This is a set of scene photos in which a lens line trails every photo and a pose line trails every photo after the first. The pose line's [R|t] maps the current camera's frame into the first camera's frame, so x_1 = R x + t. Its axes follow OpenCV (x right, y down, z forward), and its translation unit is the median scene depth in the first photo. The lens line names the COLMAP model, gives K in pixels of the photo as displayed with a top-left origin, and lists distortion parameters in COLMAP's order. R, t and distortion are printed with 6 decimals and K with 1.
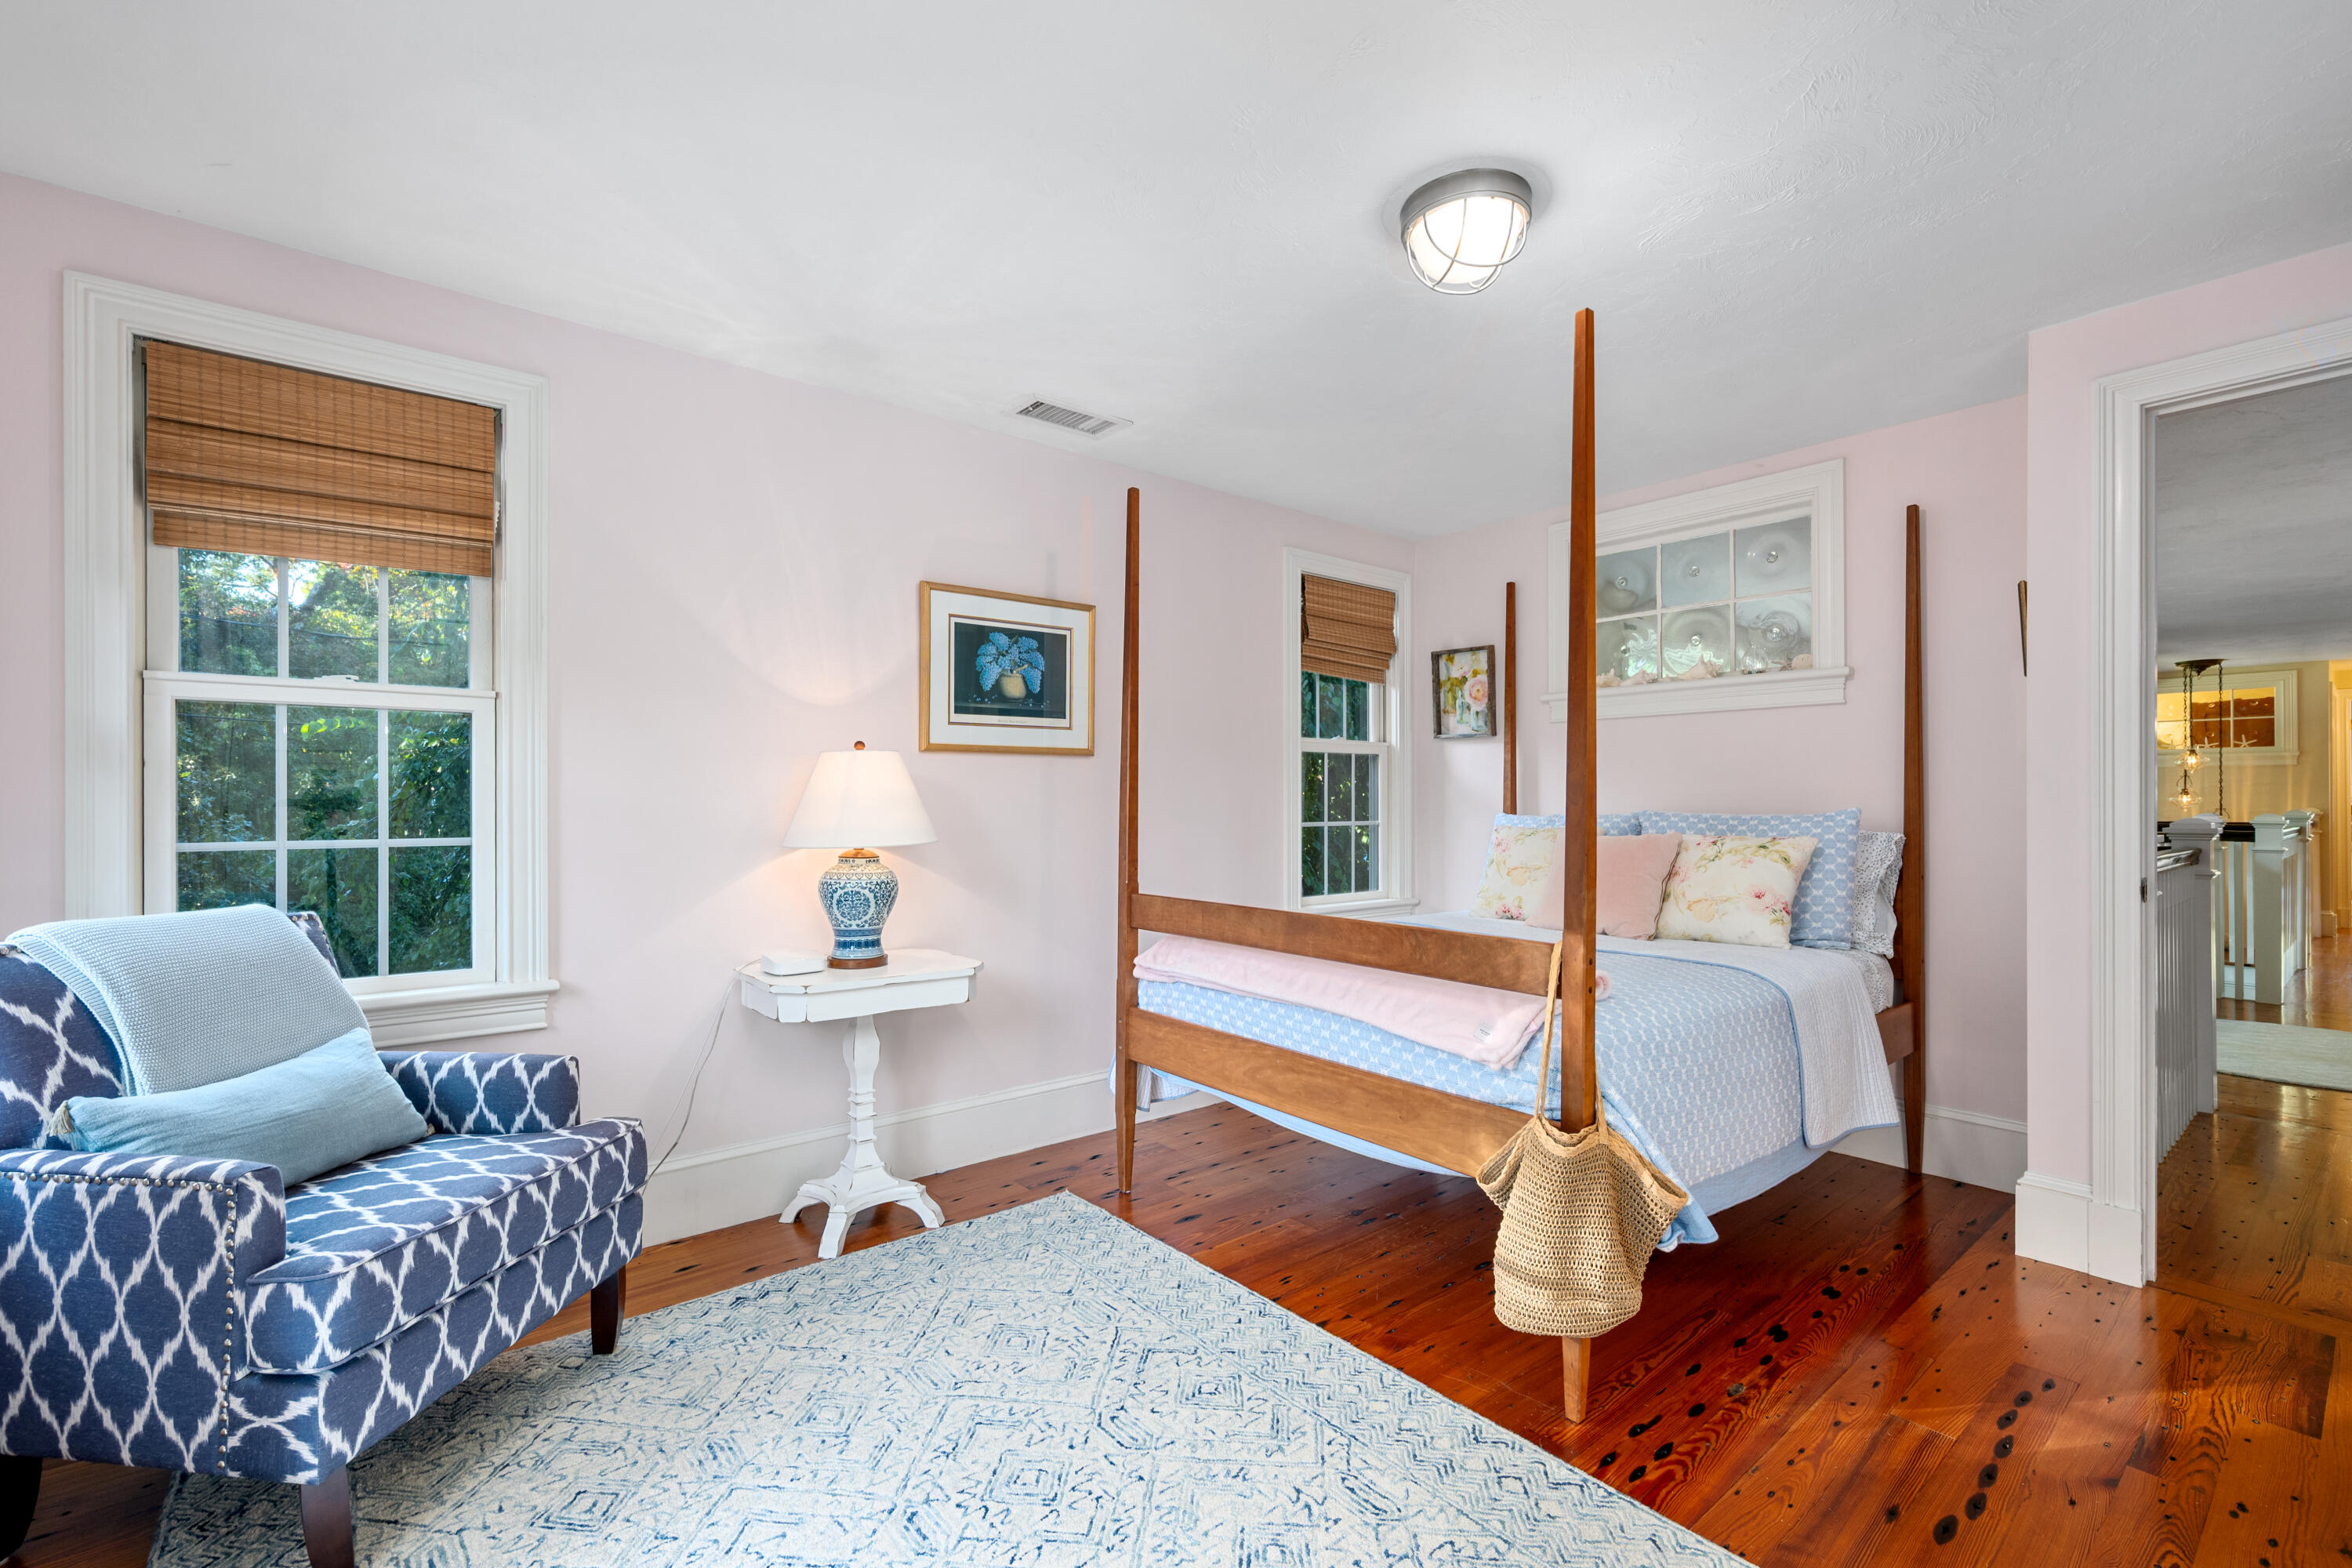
lens RADIAL K [[1034.9, 0, 1200.7], [0, 1034.9, 798.5], [0, 0, 1]] dist [0.003378, 0.000147]
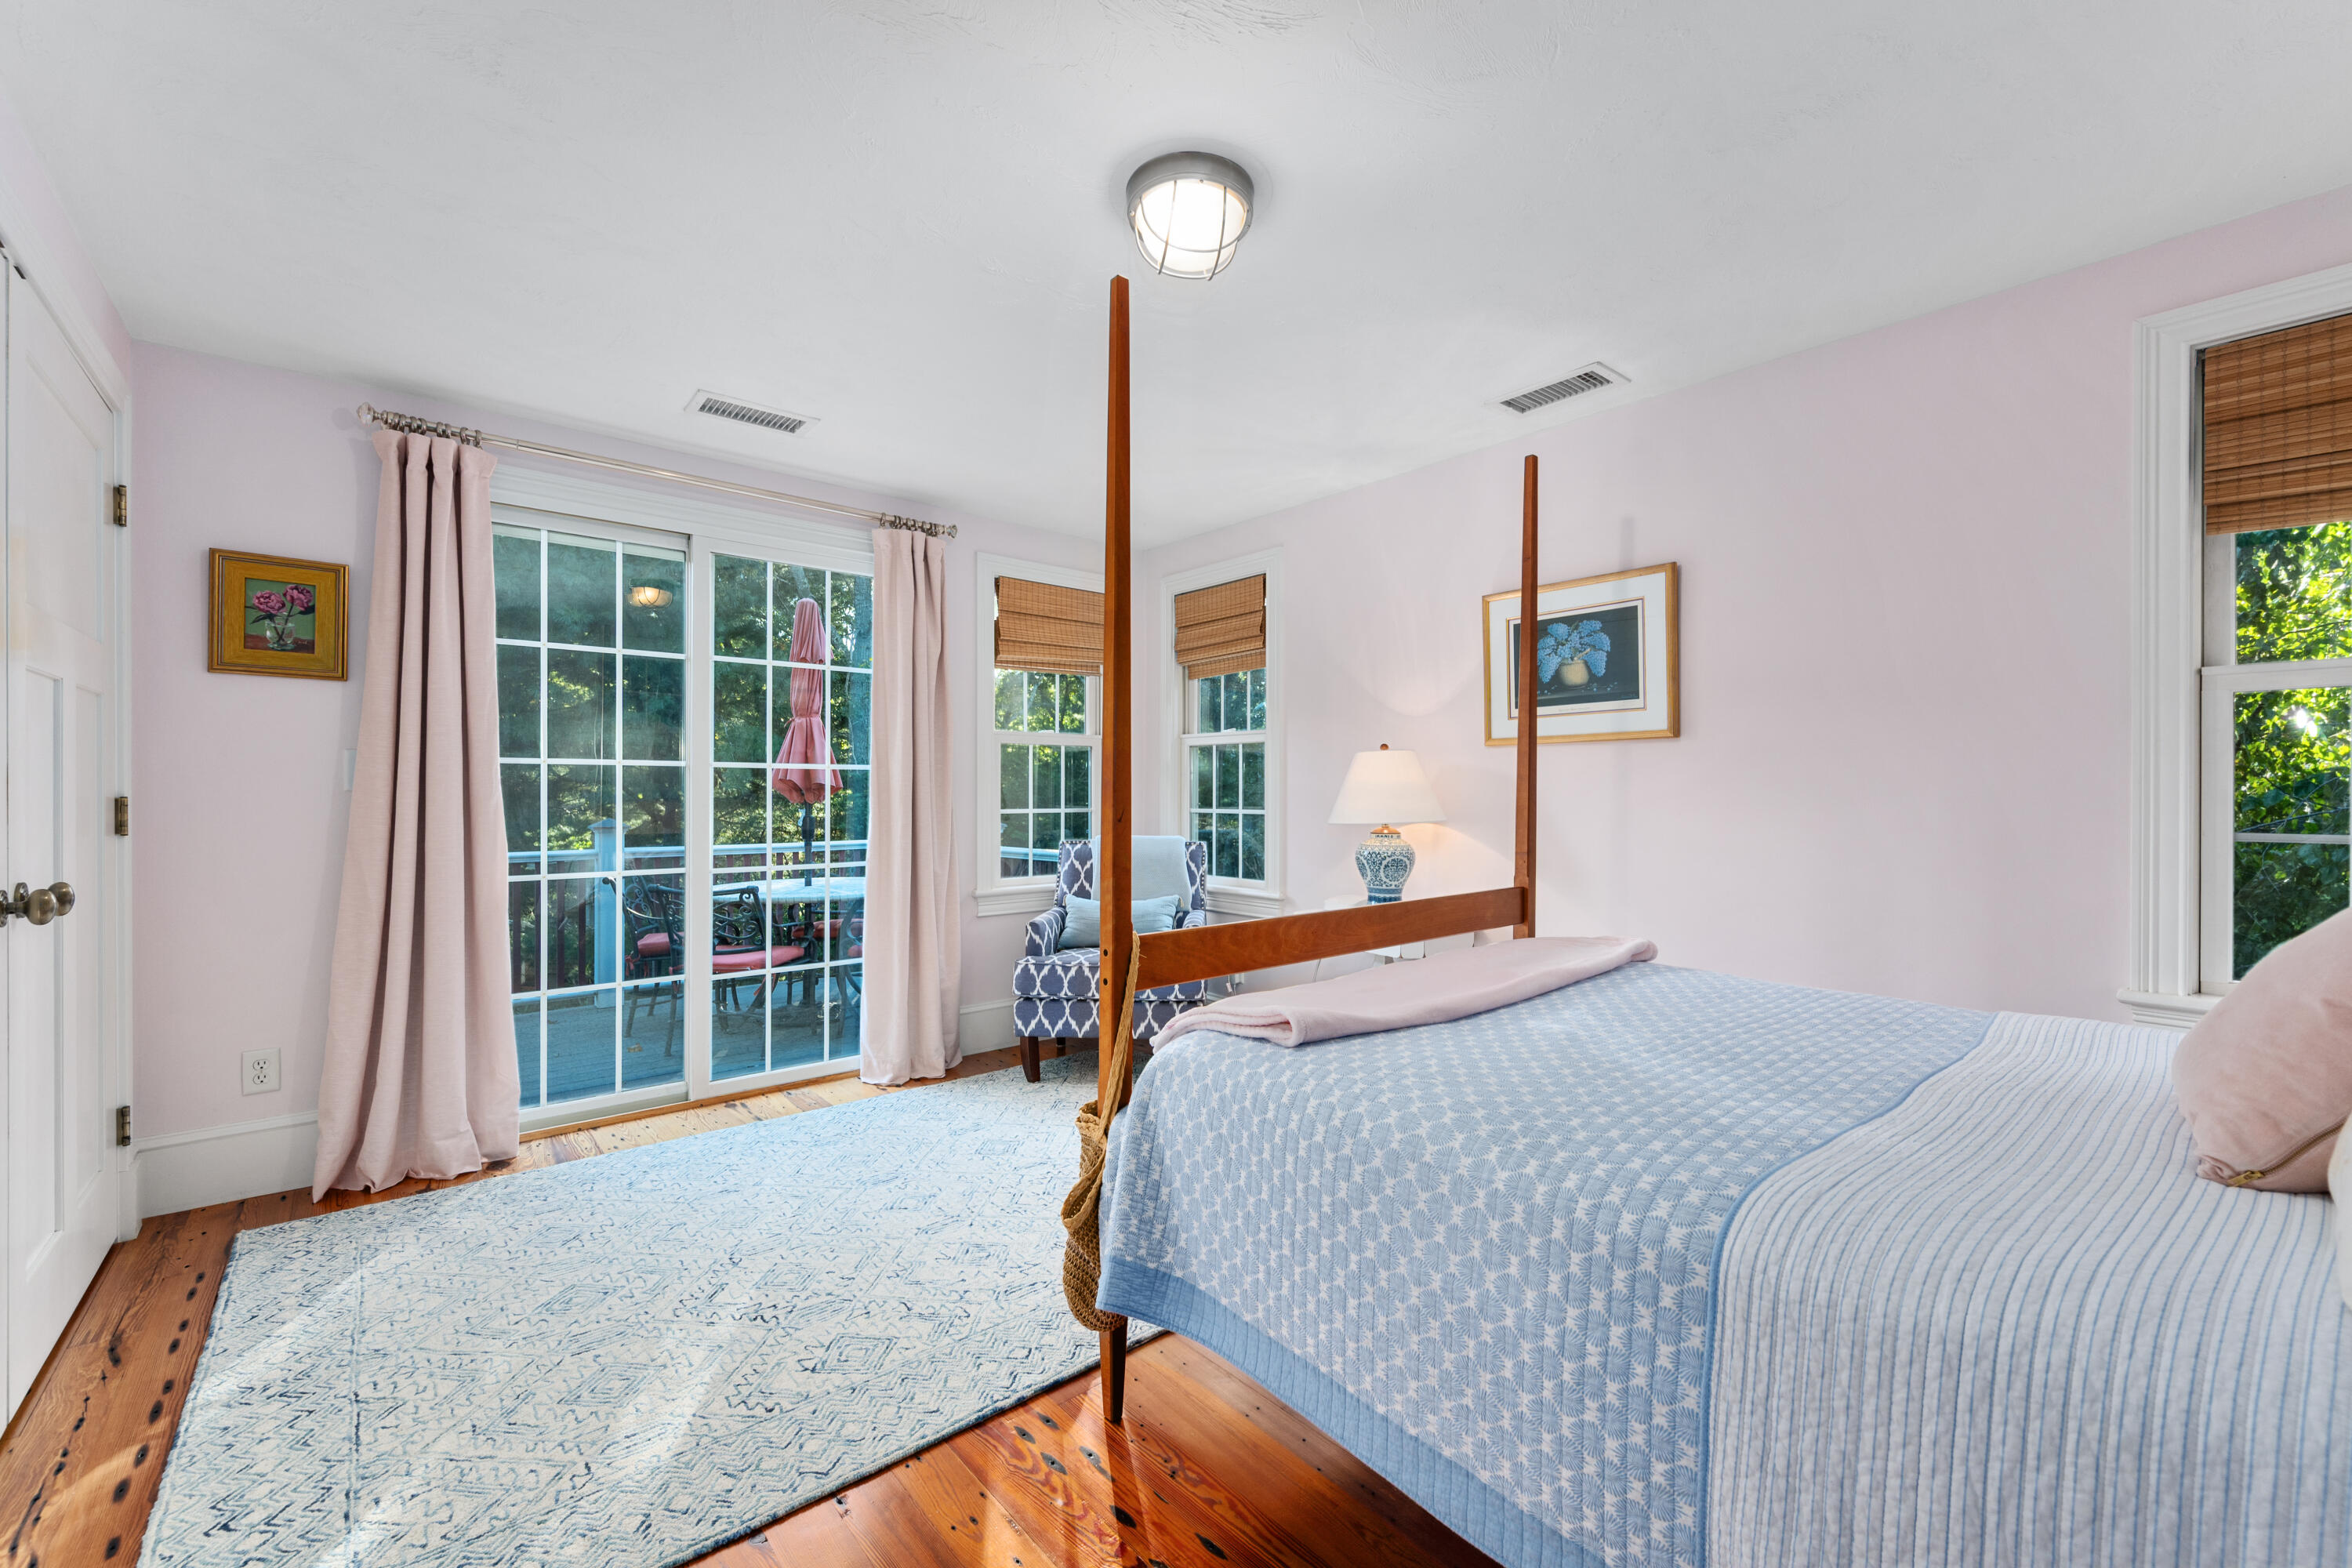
lens RADIAL K [[990.5, 0, 1187.5], [0, 990.5, 783.8], [0, 0, 1]] dist [-0.001864, 0.000403]
pose [[-0.016036, -0.004662, -0.999861, 0.785112], [0.002003, 0.999987, -0.004694, 0.000499], [0.999869, -0.002078, -0.016027, 0.660831]]
